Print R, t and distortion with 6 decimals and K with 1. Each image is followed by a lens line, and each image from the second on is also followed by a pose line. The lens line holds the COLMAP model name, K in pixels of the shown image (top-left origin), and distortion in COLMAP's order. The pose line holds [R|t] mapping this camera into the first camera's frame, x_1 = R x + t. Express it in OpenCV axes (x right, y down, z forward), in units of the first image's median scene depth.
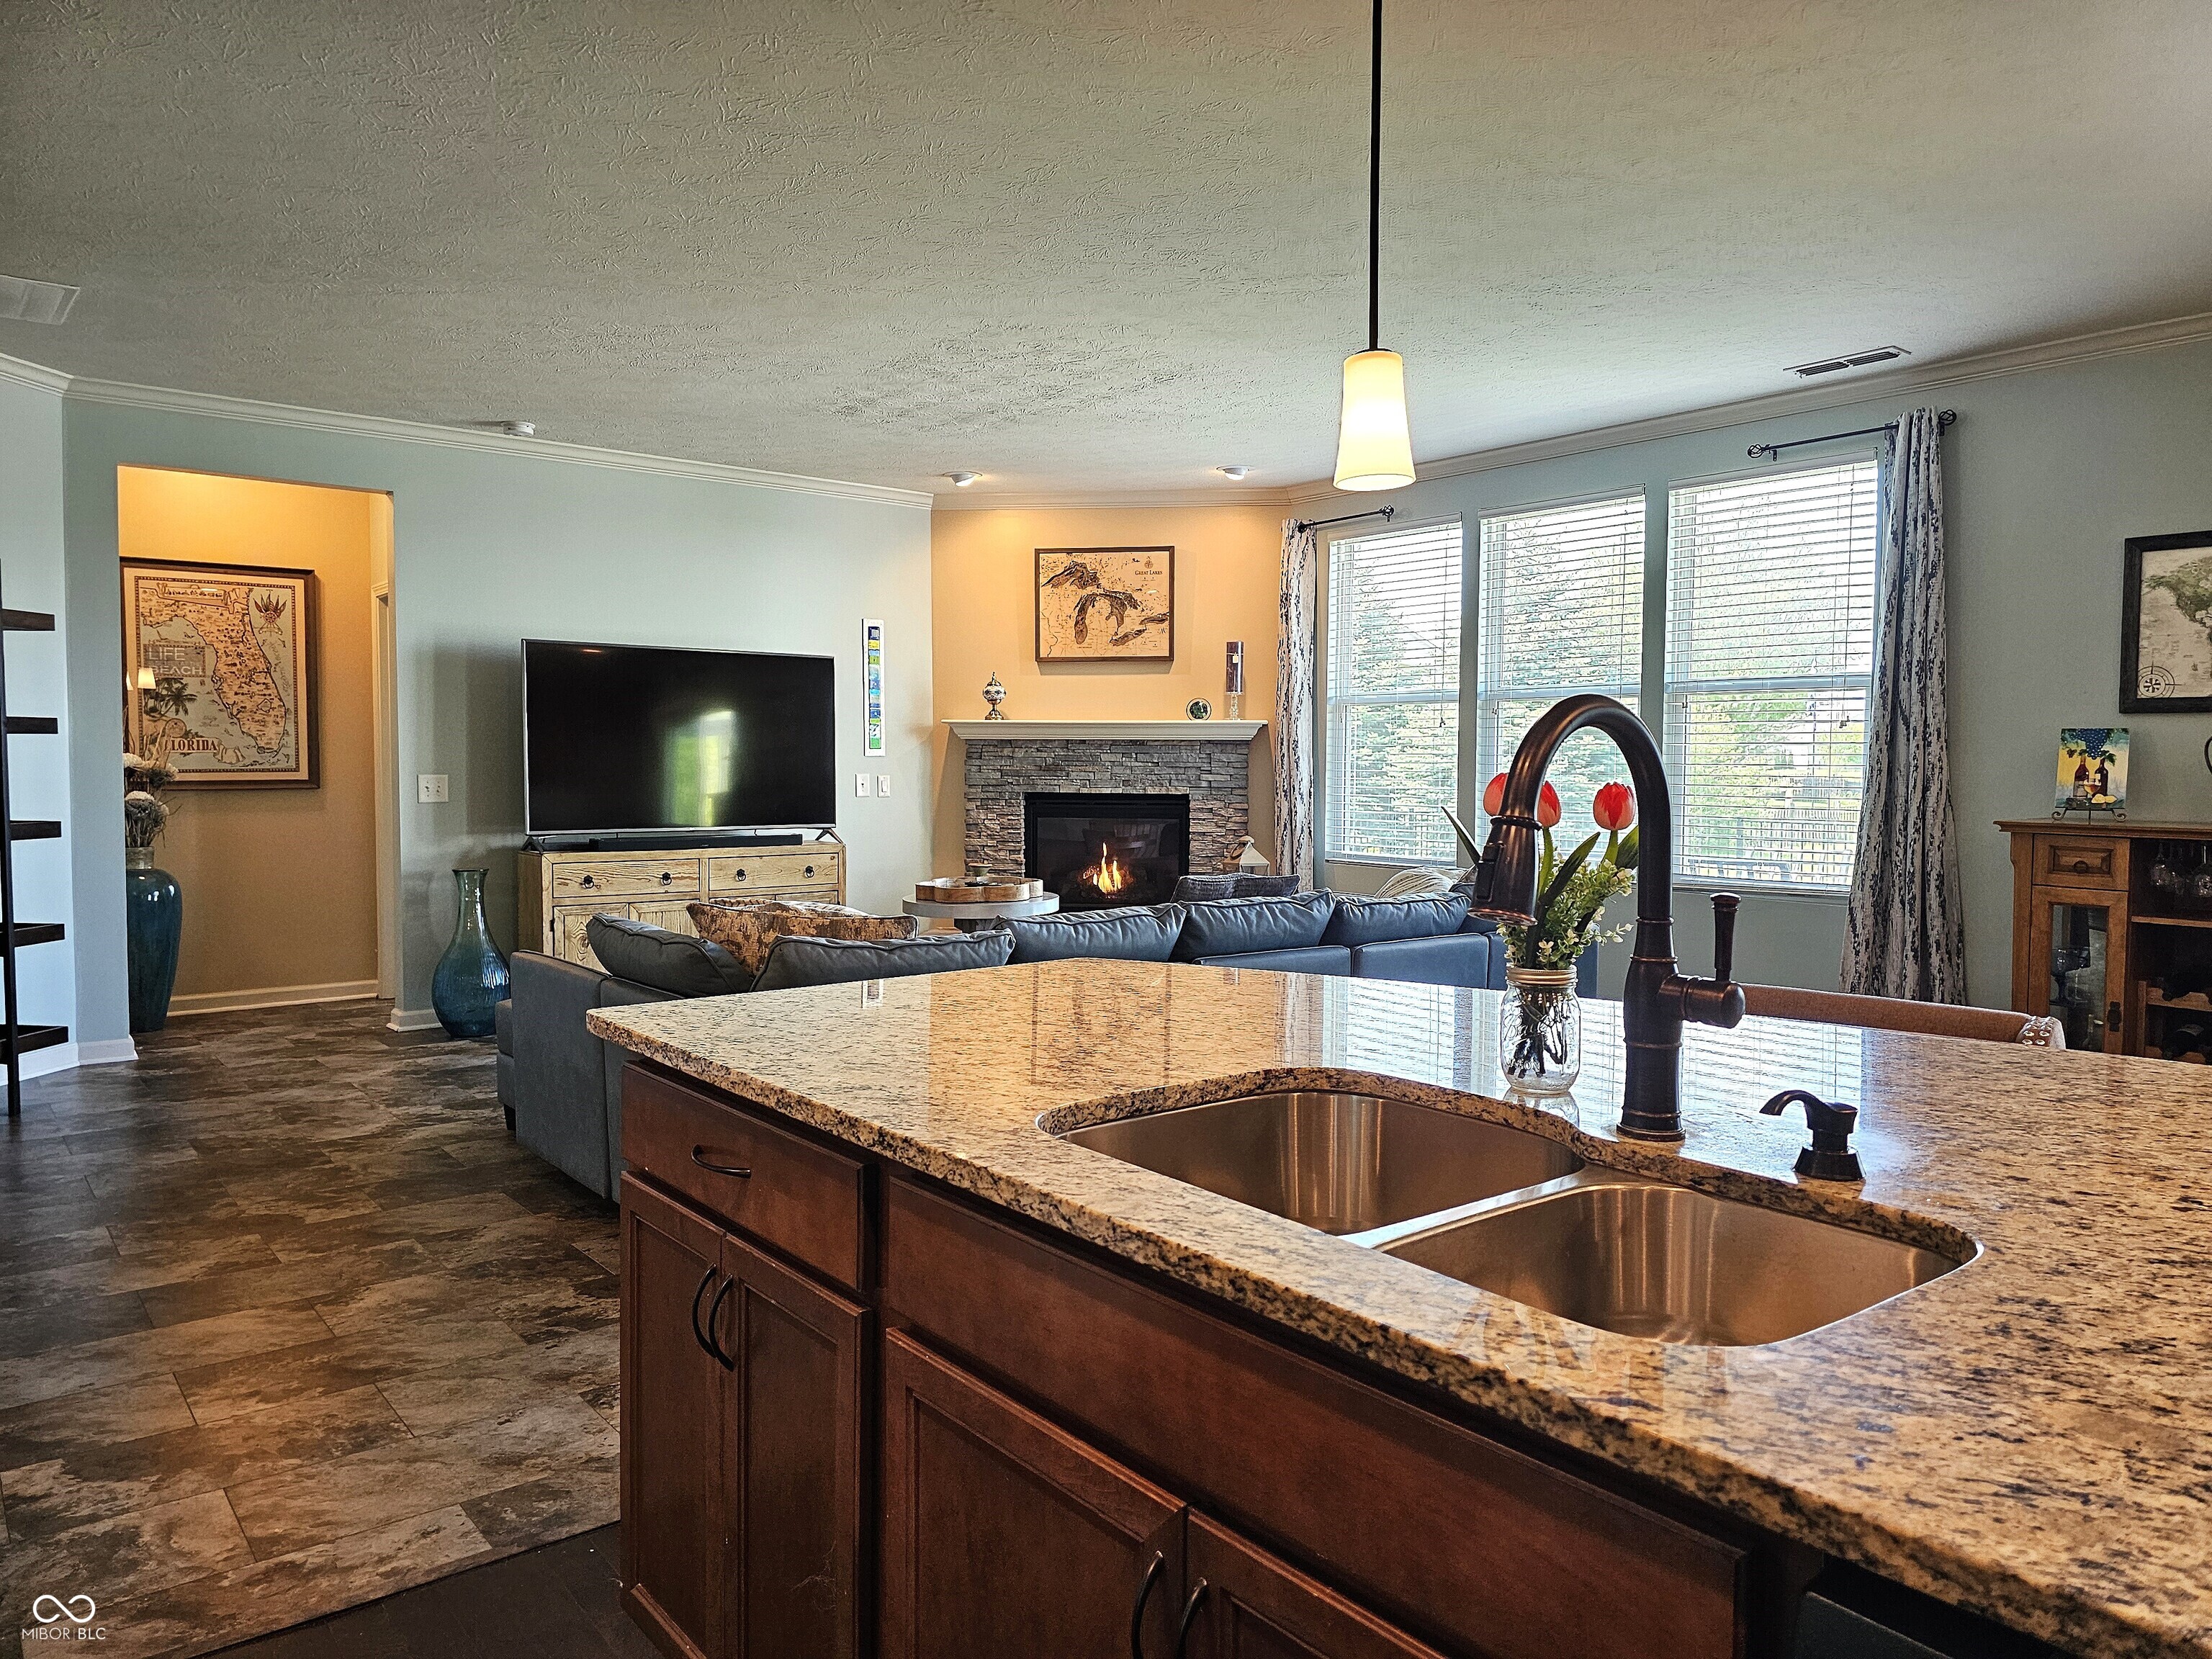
lens RADIAL K [[1488.6, 0, 1110.1], [0, 1488.6, 820.7], [0, 0, 1]] dist [0.054680, -0.060073]
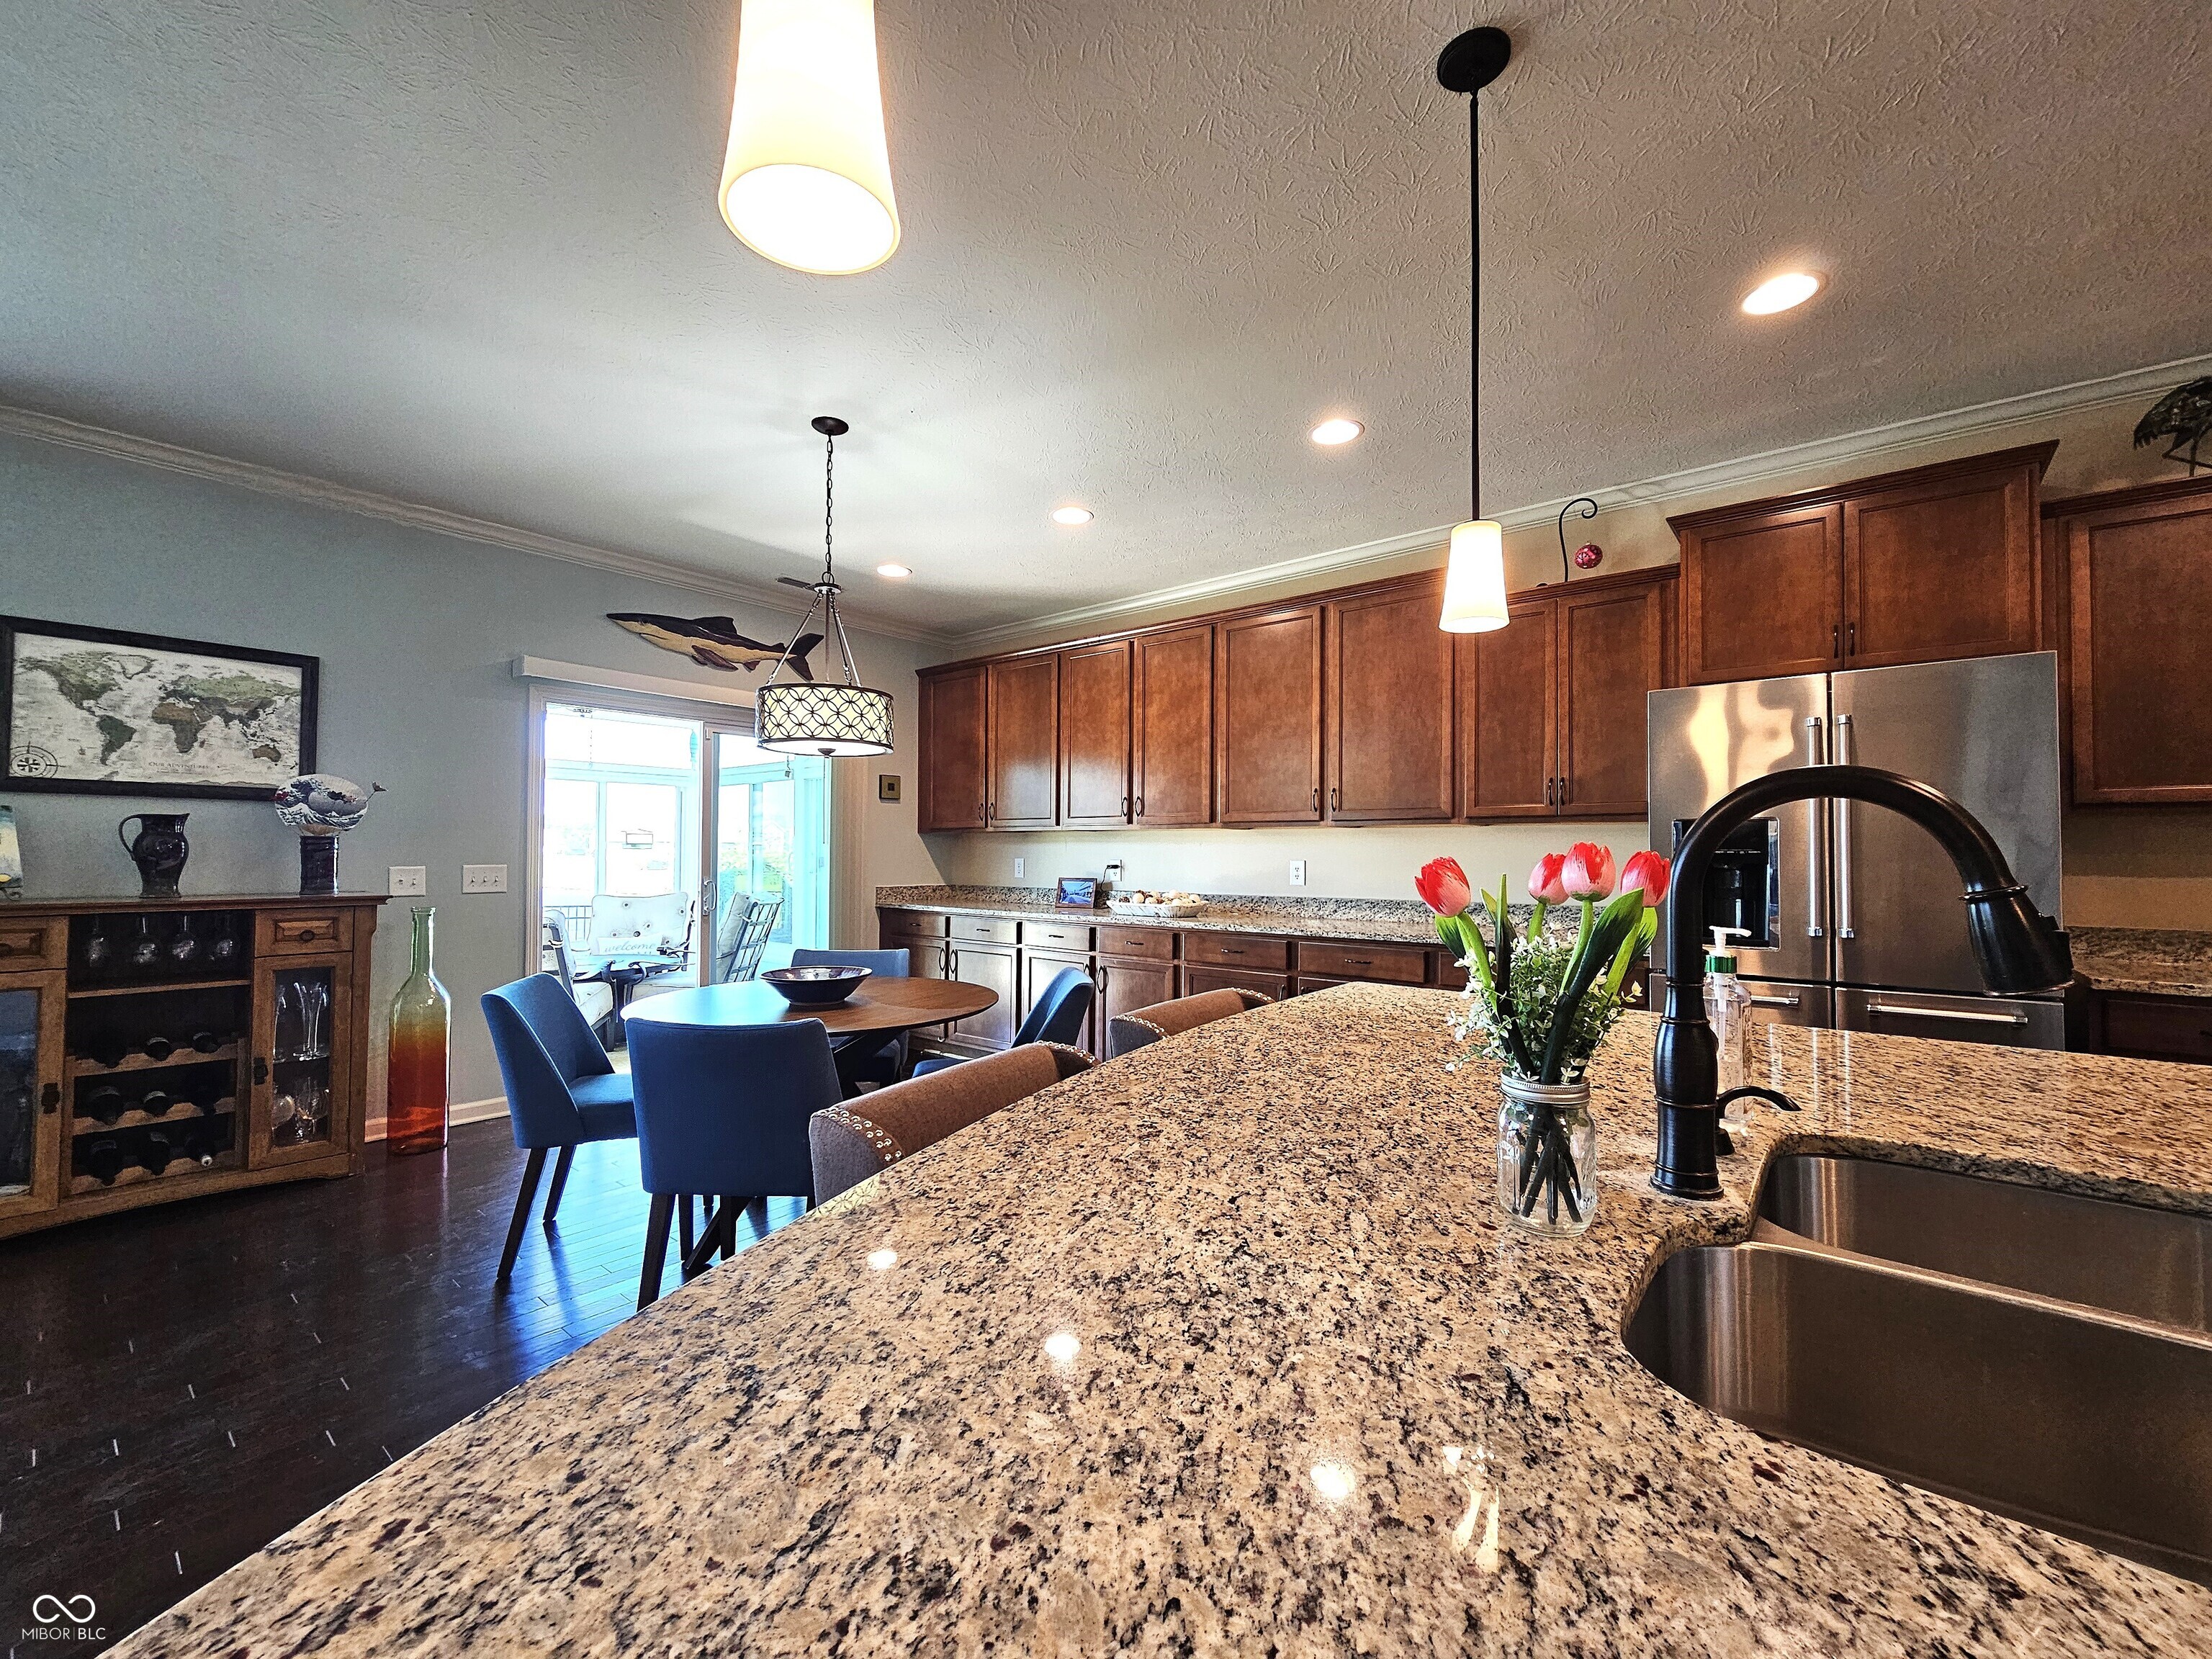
lens RADIAL K [[906.5, 0, 1102.9], [0, 906.5, 835.7], [0, 0, 1]] dist [-0.003106, -0.000668]
pose [[-0.201272, 0.013465, 0.979443, -0.163086], [0.034460, 0.999384, -0.006658, -0.043130], [-0.978929, 0.032411, -0.201612, 1.397442]]
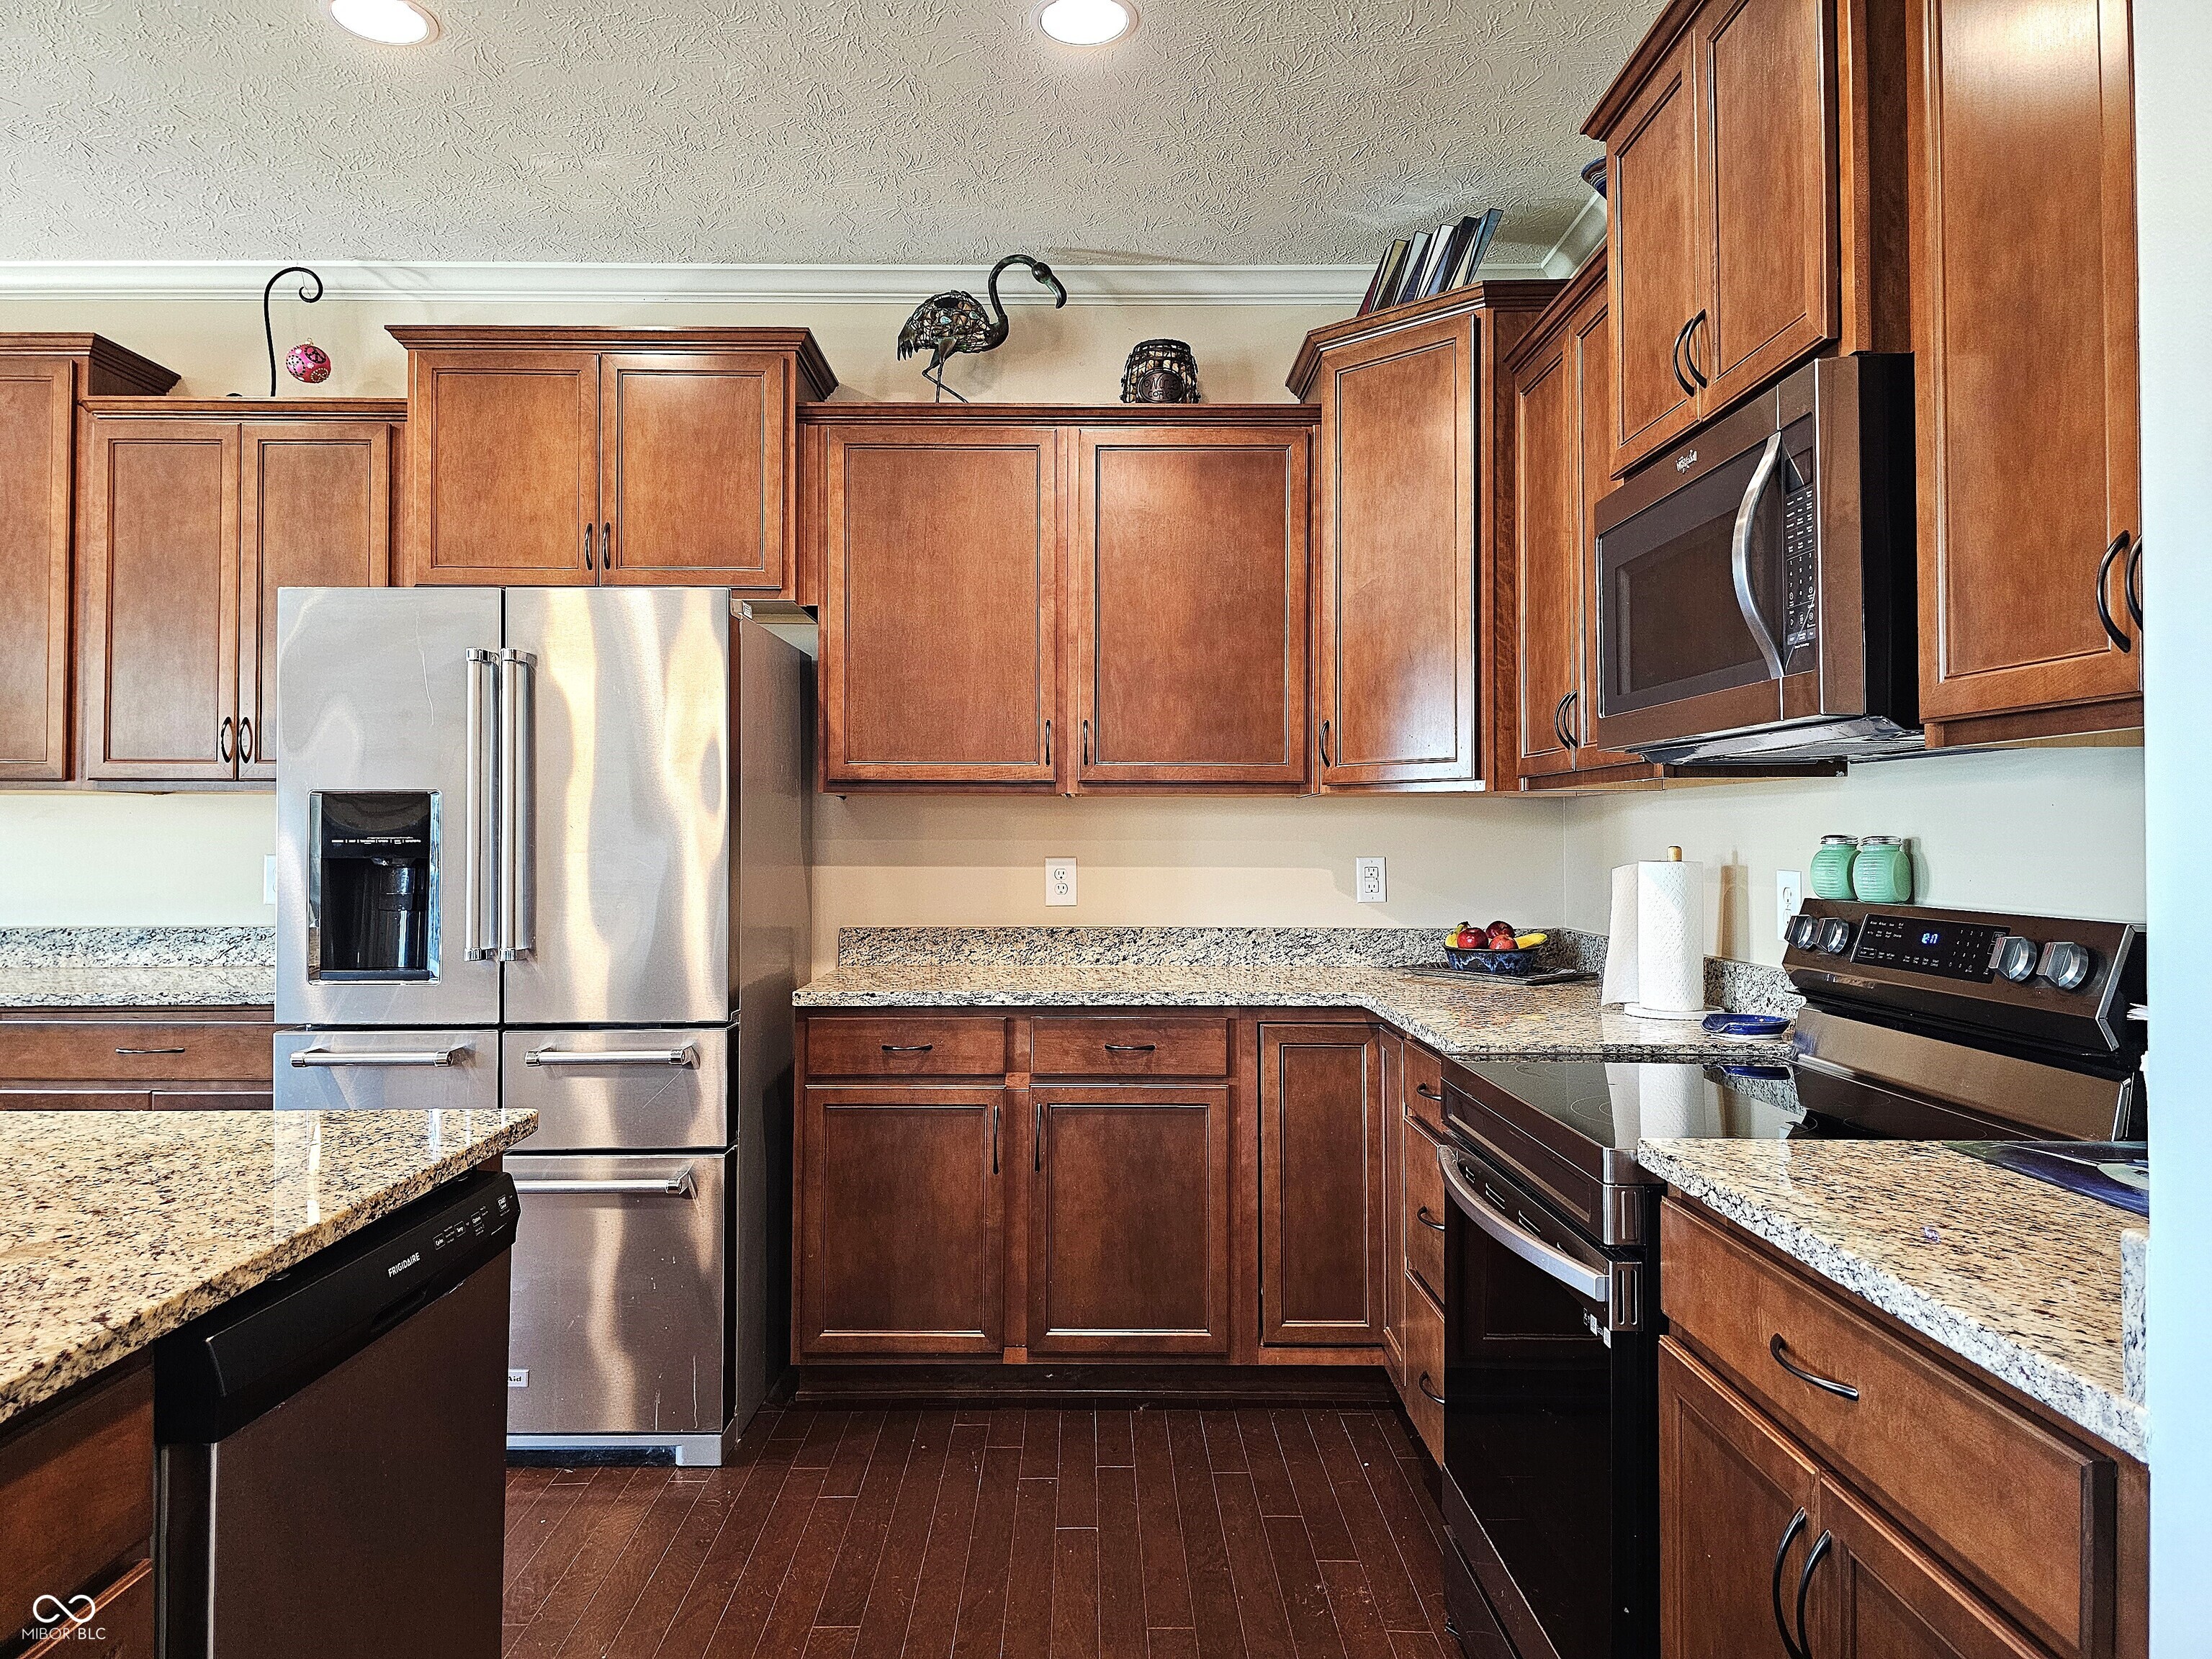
lens RADIAL K [[1488.6, 0, 1092.7], [0, 1488.6, 811.3], [0, 0, 1]] dist [0.054680, -0.060073]
pose [[-0.784747, 0.004367, 0.619801, -0.629695], [0.020856, 0.999595, 0.019363, -0.038177], [-0.619465, 0.028122, -0.784520, 0.796898]]
